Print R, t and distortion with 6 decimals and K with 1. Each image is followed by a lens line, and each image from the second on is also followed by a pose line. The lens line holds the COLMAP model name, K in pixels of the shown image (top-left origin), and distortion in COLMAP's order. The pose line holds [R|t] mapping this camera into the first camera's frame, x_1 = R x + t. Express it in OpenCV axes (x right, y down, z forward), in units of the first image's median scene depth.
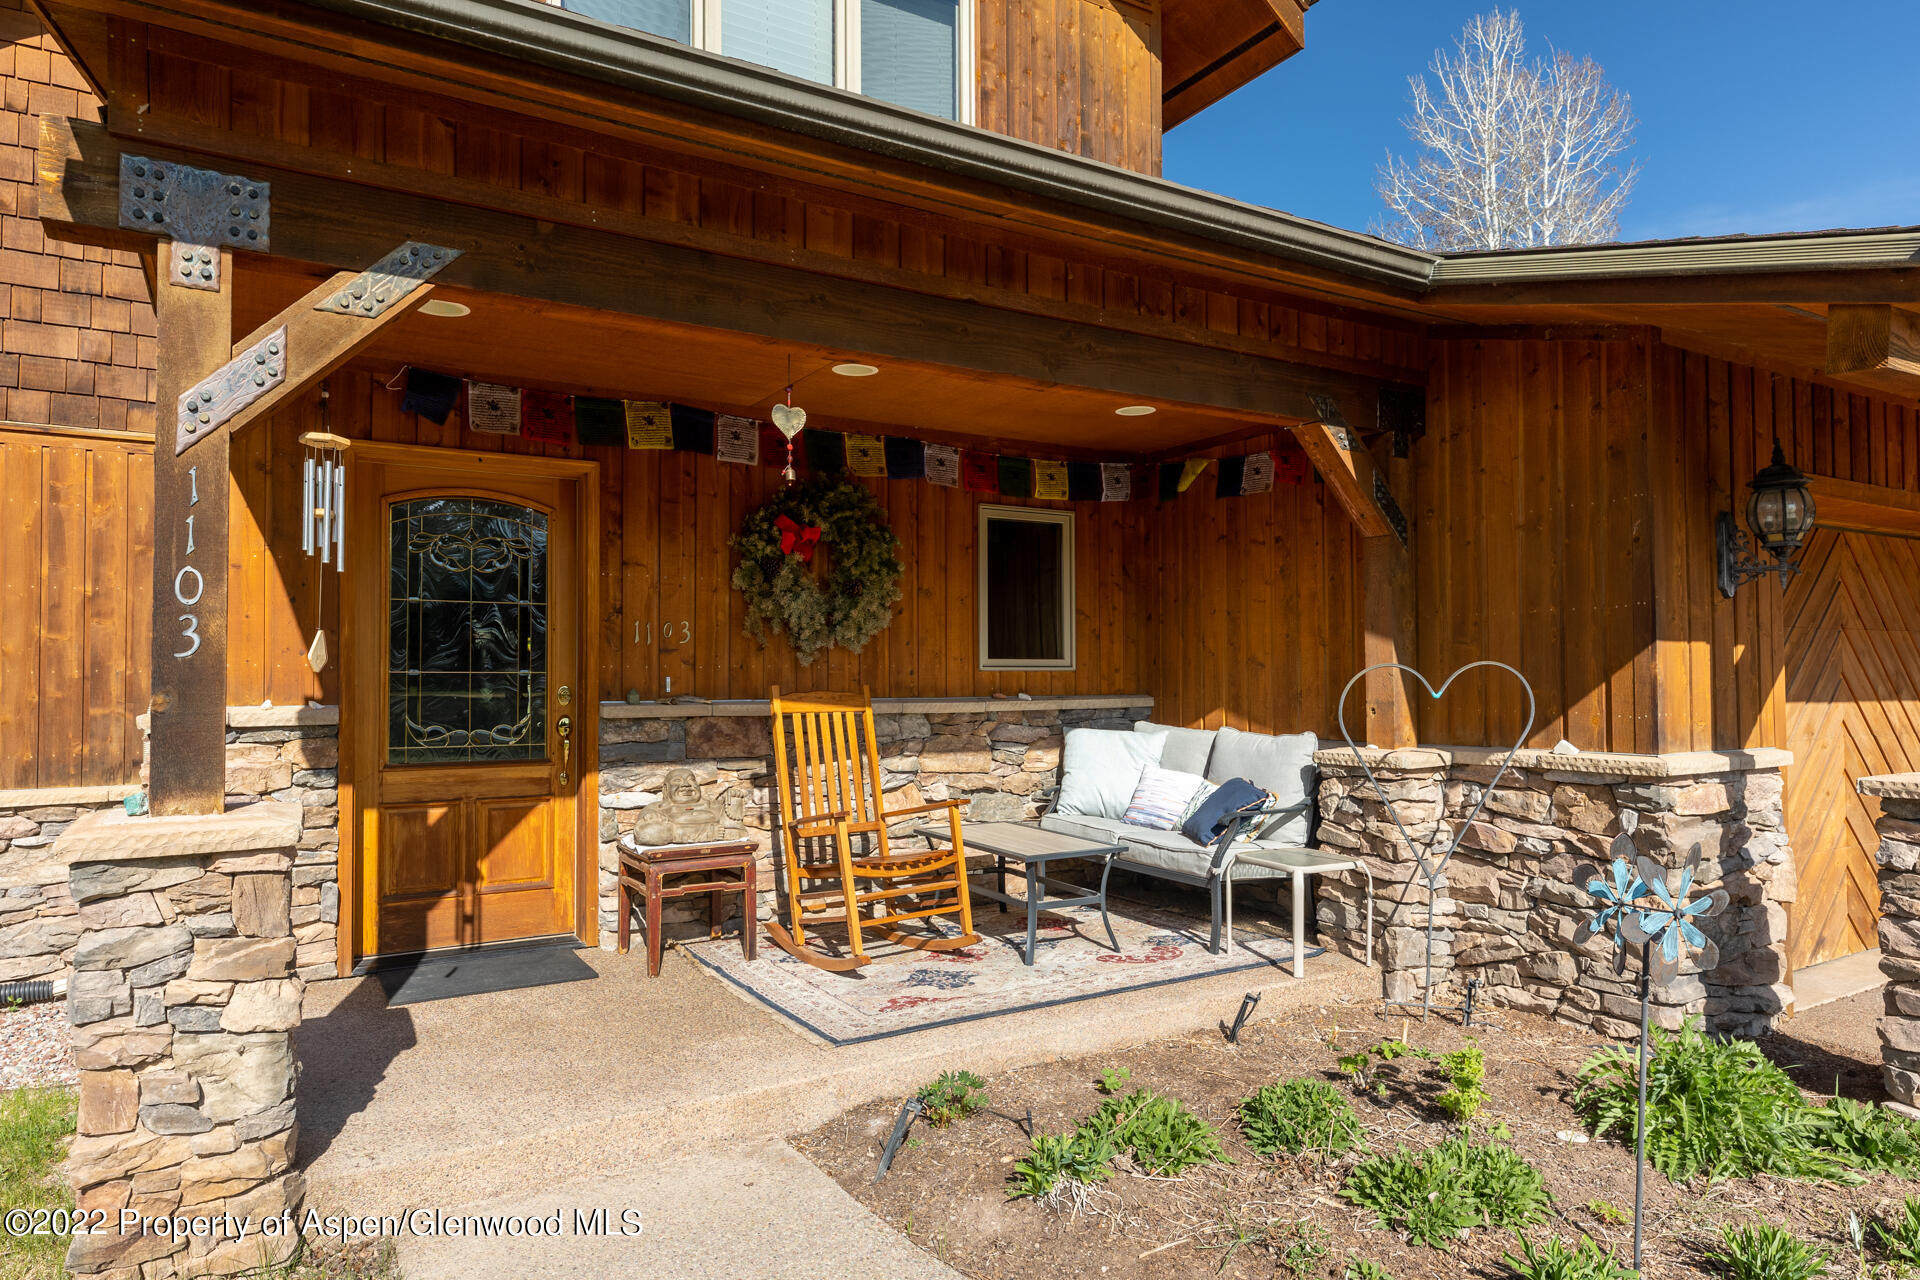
lens RADIAL K [[1145.6, 0, 920.3], [0, 1145.6, 644.5], [0, 0, 1]] dist [0.003399, 0.000438]
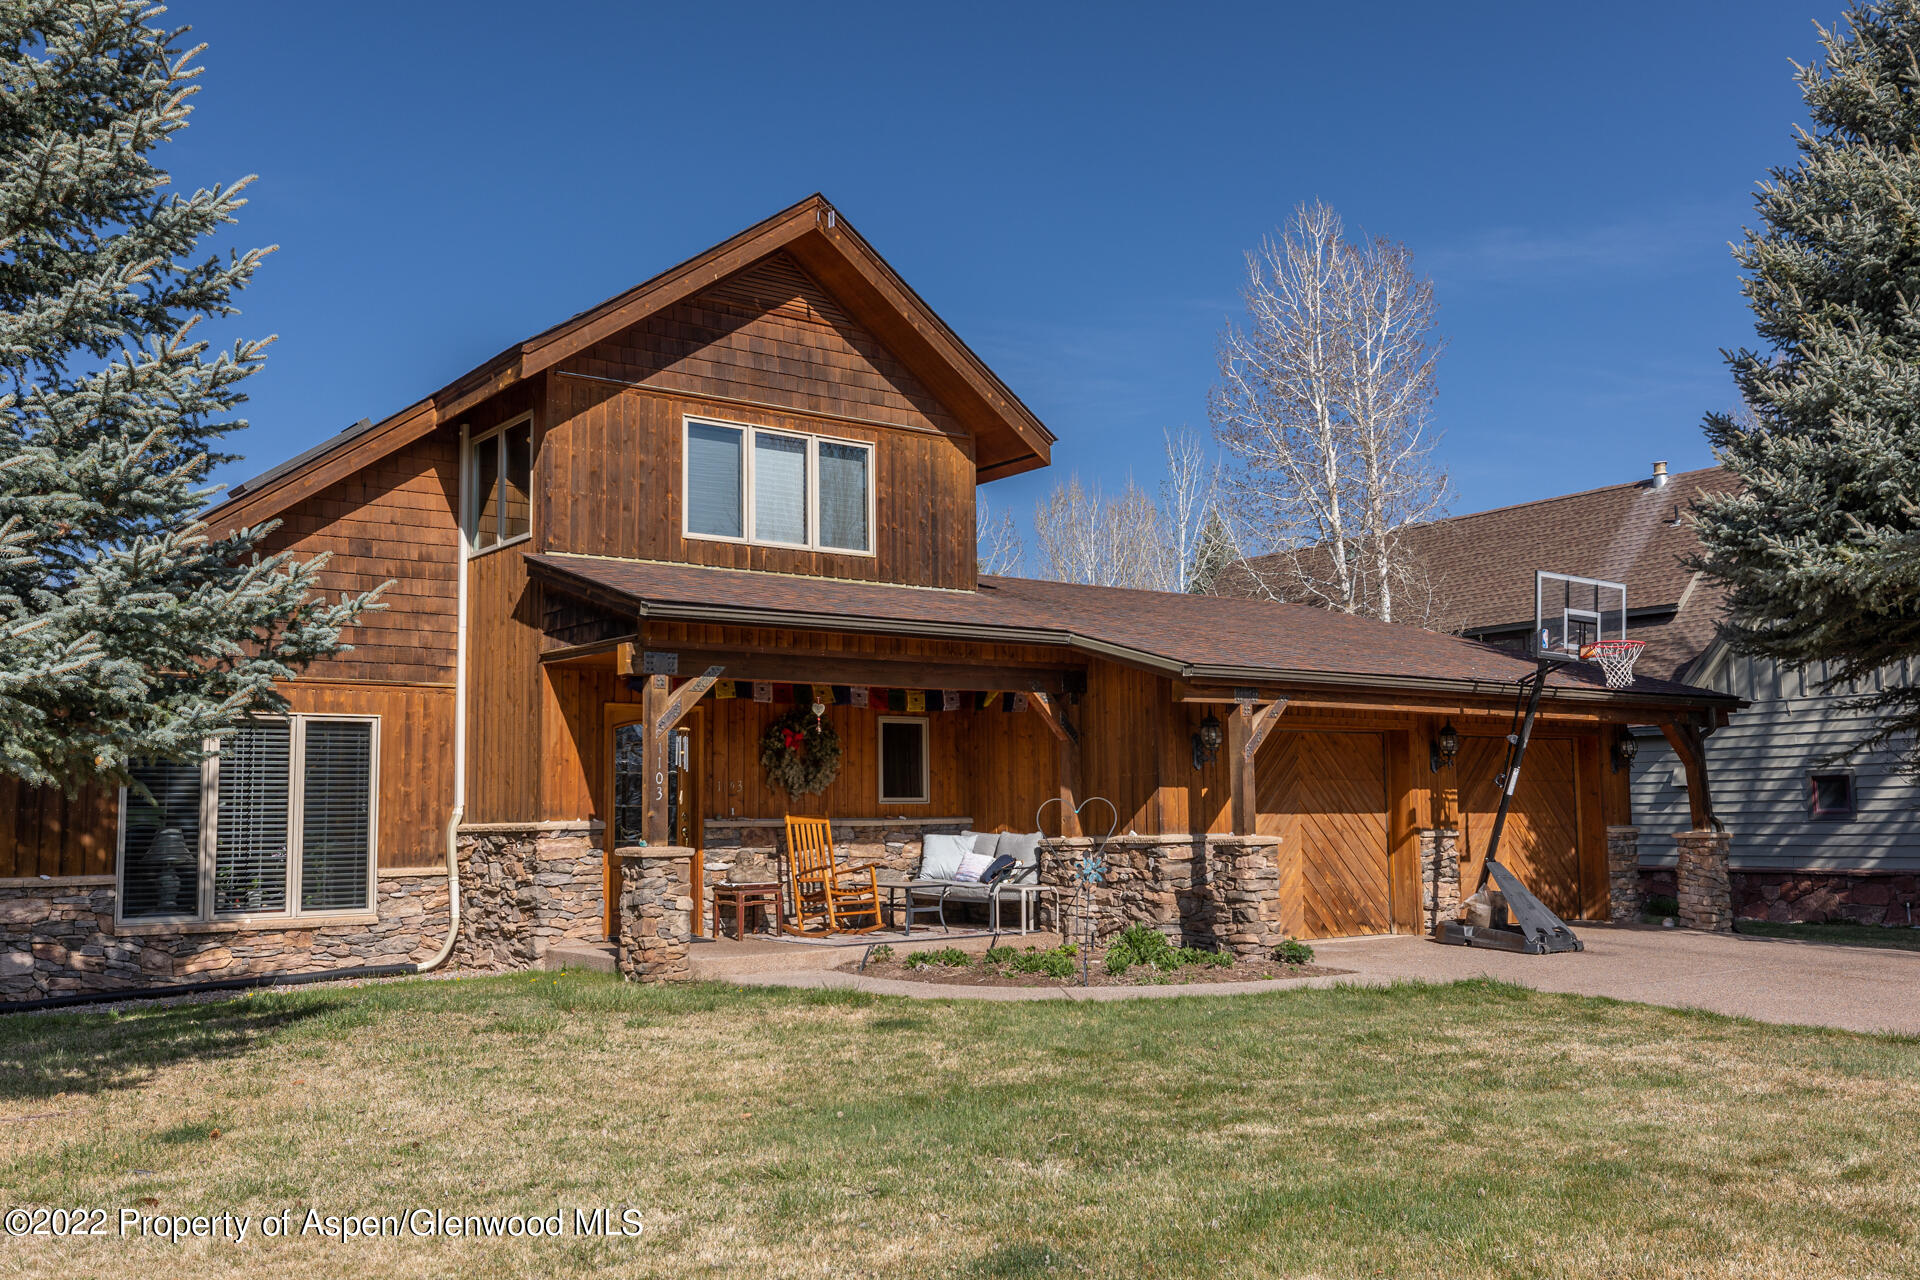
lens RADIAL K [[1694.1, 0, 960.0], [0, 1694.1, 640.0], [0, 0, 1]] dist [-0.042261, -0.001685]
pose [[0.990372, 0.004916, 0.138342, -0.235185], [0.006035, 0.996886, -0.078629, -0.030544], [-0.138297, 0.078707, 0.987258, -2.079444]]
